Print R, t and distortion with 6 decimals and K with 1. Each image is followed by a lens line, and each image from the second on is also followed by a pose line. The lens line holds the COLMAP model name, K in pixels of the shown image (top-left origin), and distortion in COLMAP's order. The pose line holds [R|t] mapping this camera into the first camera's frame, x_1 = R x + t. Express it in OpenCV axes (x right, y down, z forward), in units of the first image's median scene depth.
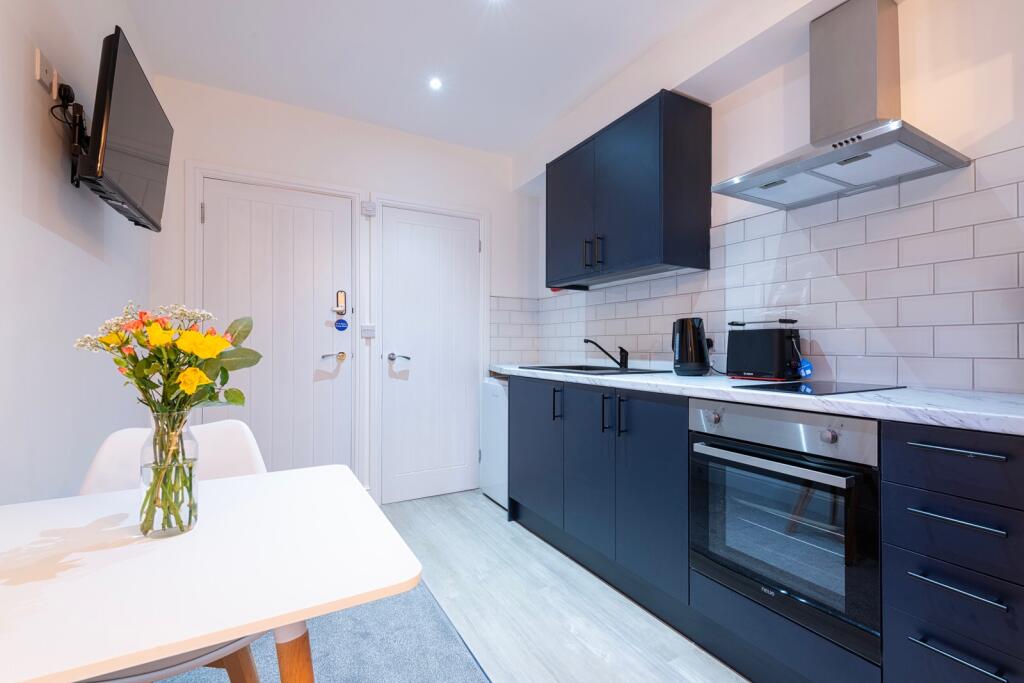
lens RADIAL K [[442.4, 0, 512.8], [0, 442.4, 344.9], [0, 0, 1]] dist [-0.002242, -0.000811]
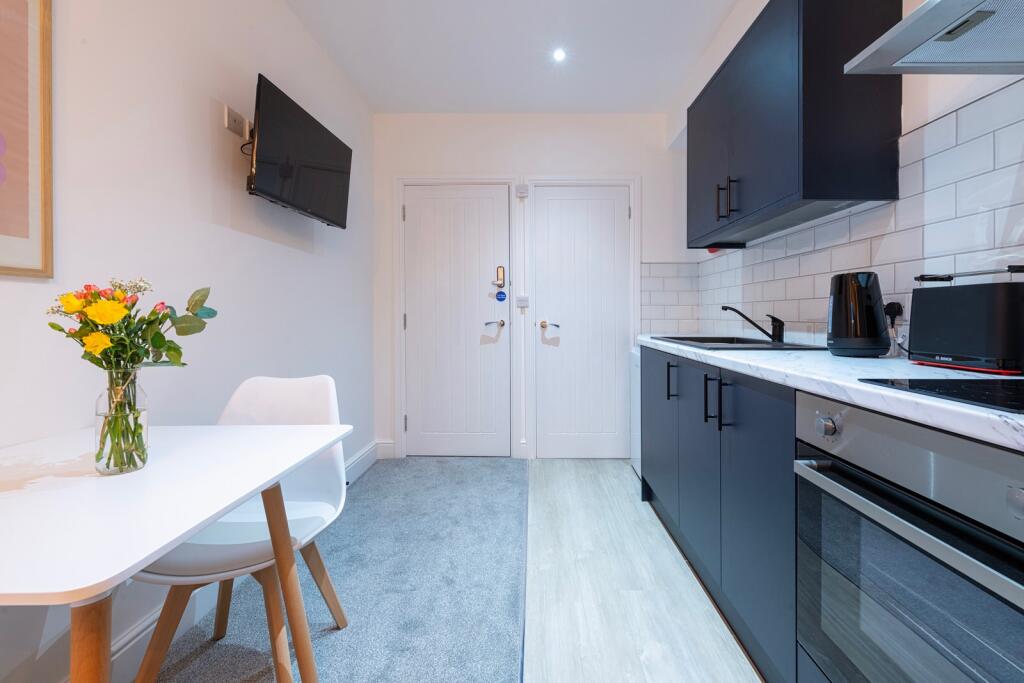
lens RADIAL K [[396.0, 0, 519.5], [0, 396.0, 318.2], [0, 0, 1]] dist [0.000269, -0.001412]
pose [[0.878175, 0.003074, -0.478329, 0.213602], [0.001983, 0.999947, 0.010067, 0.002141], [0.478335, -0.009789, 0.878123, 0.183721]]
